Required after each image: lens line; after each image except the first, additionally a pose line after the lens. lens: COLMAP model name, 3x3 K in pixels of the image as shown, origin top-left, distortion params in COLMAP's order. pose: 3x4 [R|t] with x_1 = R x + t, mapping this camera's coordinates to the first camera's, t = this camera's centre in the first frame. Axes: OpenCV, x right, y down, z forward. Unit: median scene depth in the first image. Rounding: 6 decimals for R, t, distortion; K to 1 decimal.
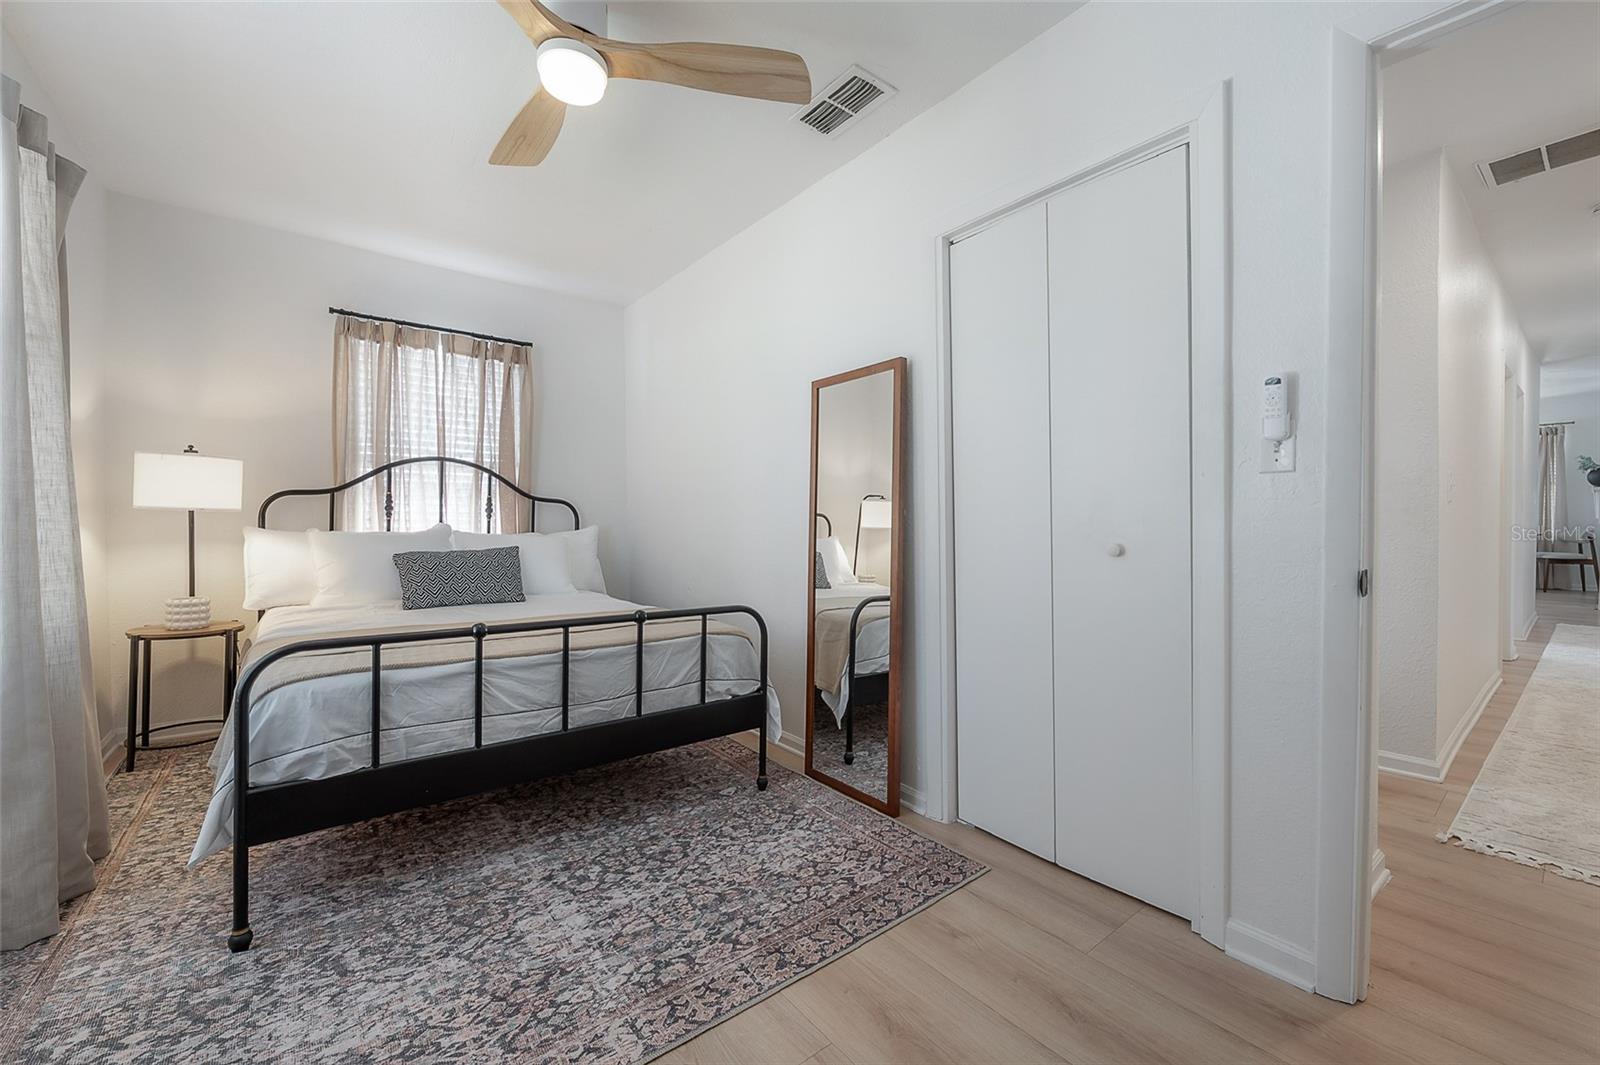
lens RADIAL K [[665.7, 0, 749.0], [0, 665.7, 544.7], [0, 0, 1]] dist [-0.002517, 0.000020]
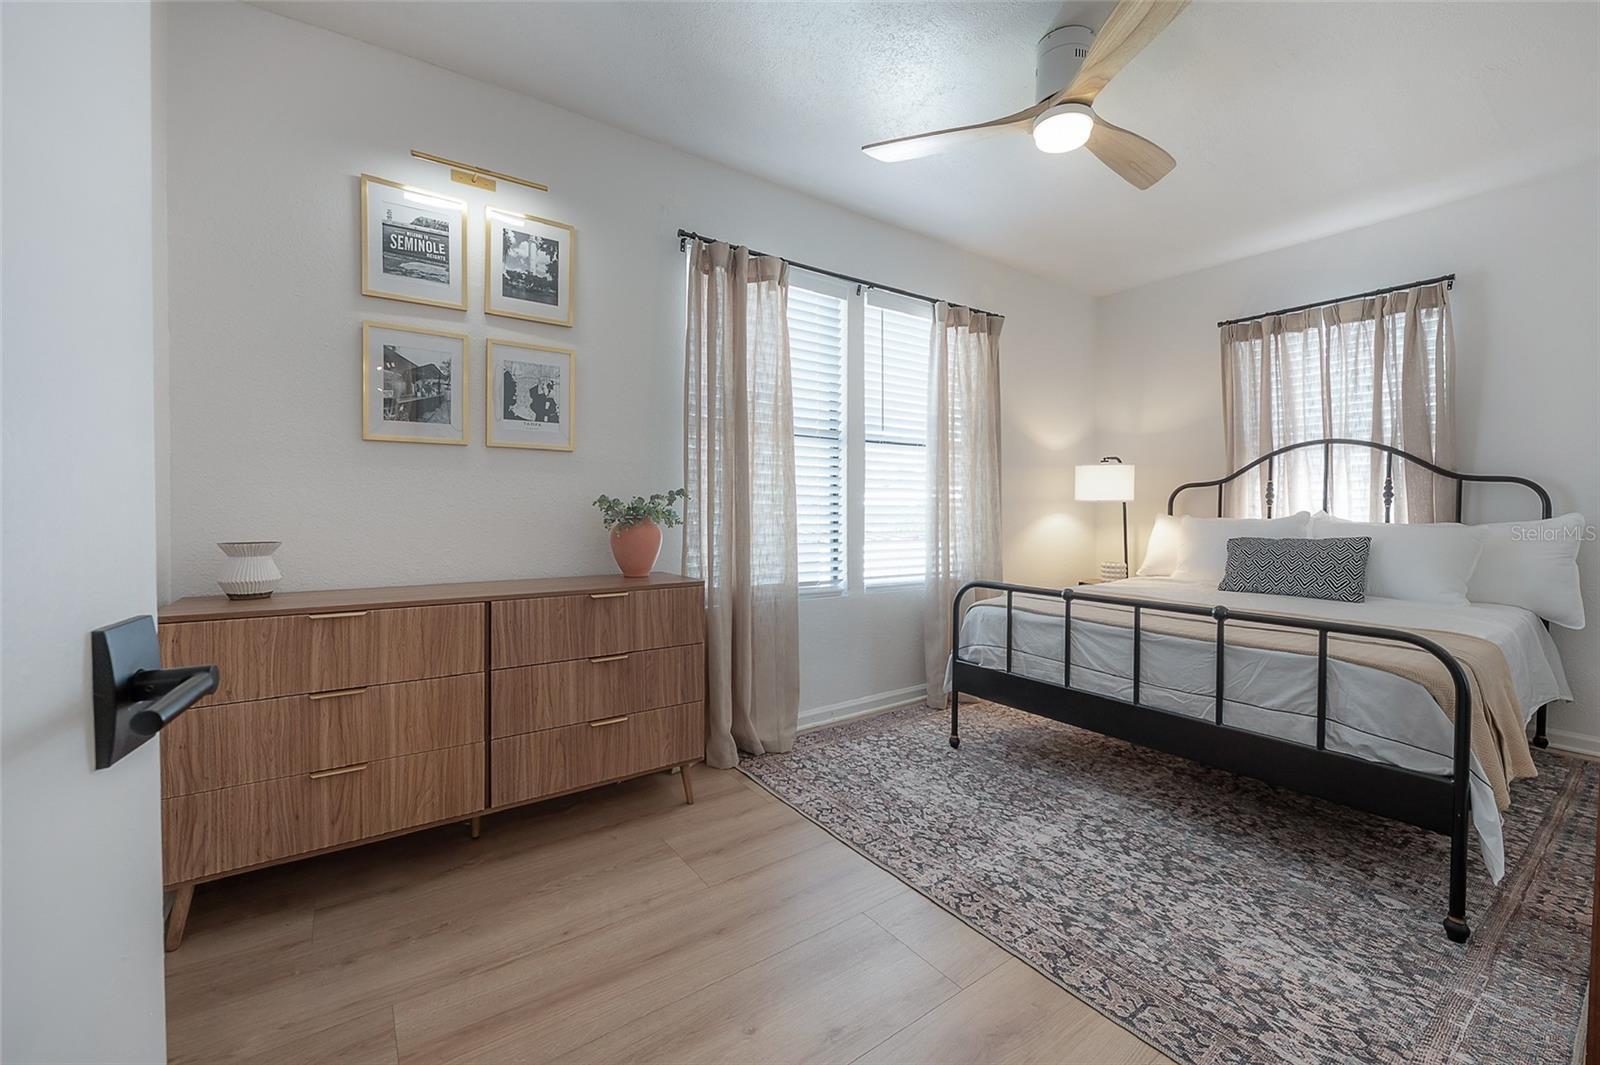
lens RADIAL K [[590.6, 0, 775.9], [0, 590.6, 525.3], [0, 0, 1]] dist [-0.000738, 0.000039]
pose [[-0.028540, 0.023218, -0.999323, 0.629665], [-0.033141, 0.999159, 0.024161, -0.009168], [0.999043, 0.033808, -0.027747, 0.409492]]
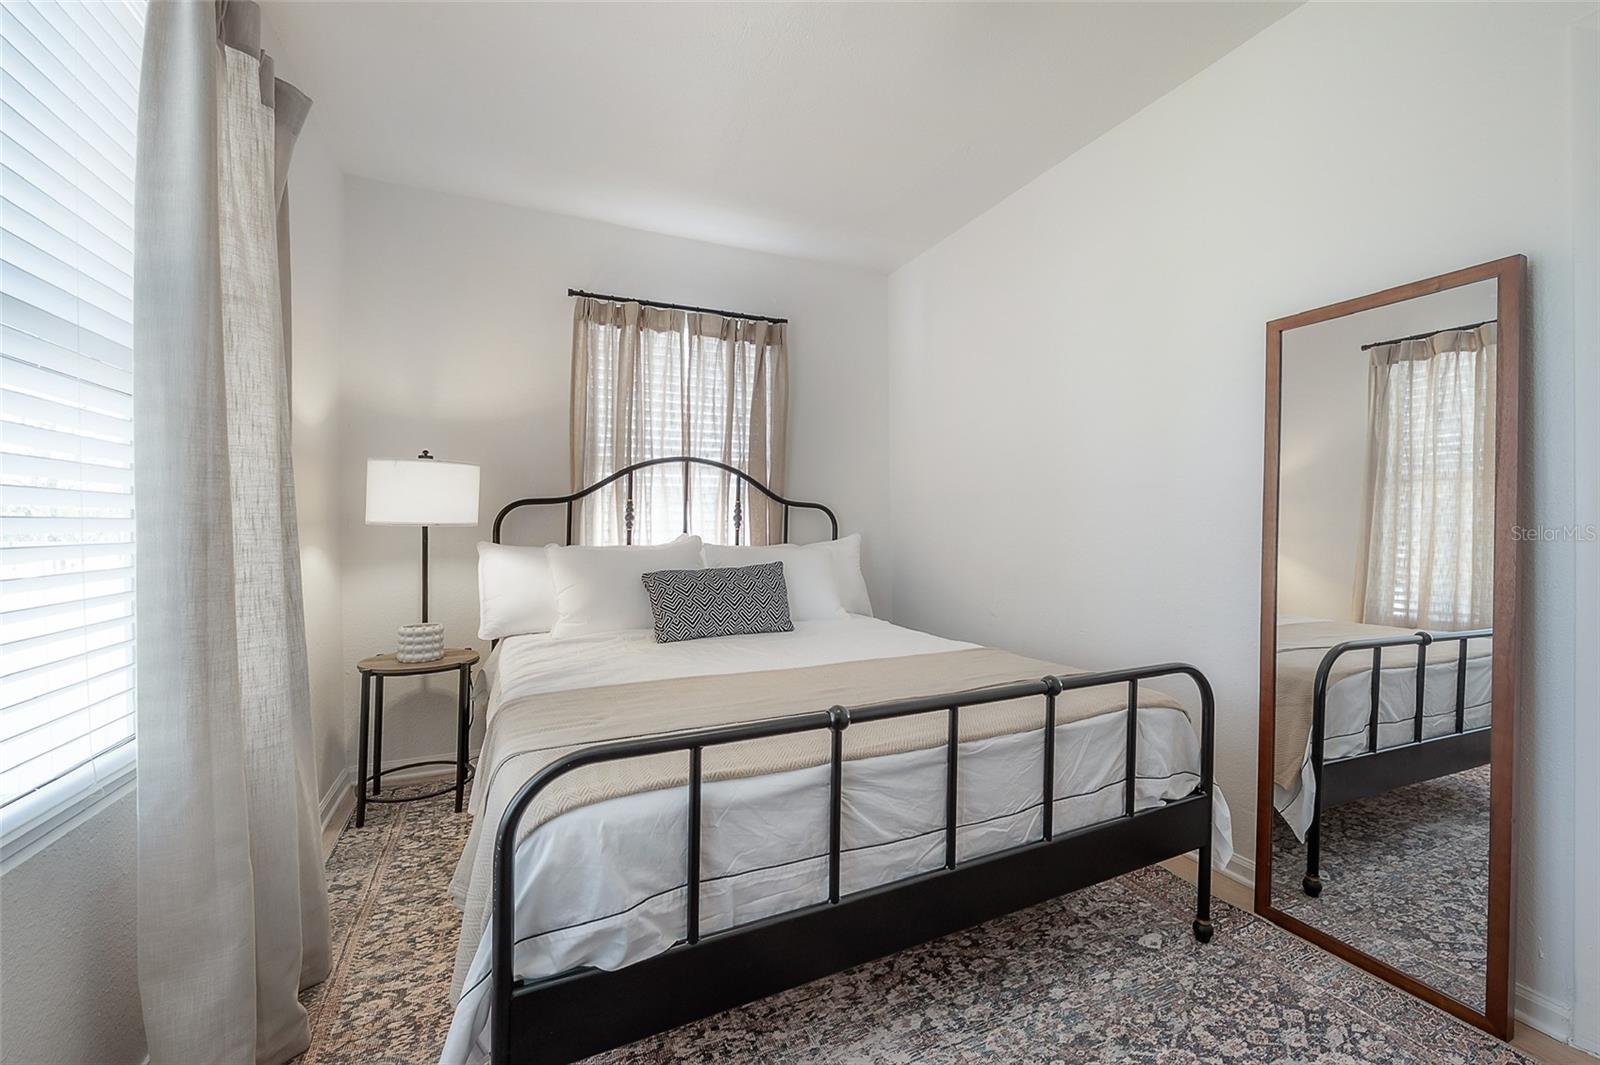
lens RADIAL K [[645.0, 0, 810.1], [0, 645.0, 523.8], [0, 0, 1]] dist [-0.002761, -0.000171]
pose [[0.988113, -0.013881, -0.153101, -0.286661], [0.009656, 0.999553, -0.028308, -0.033330], [0.153426, 0.026493, 0.987805, 0.329514]]
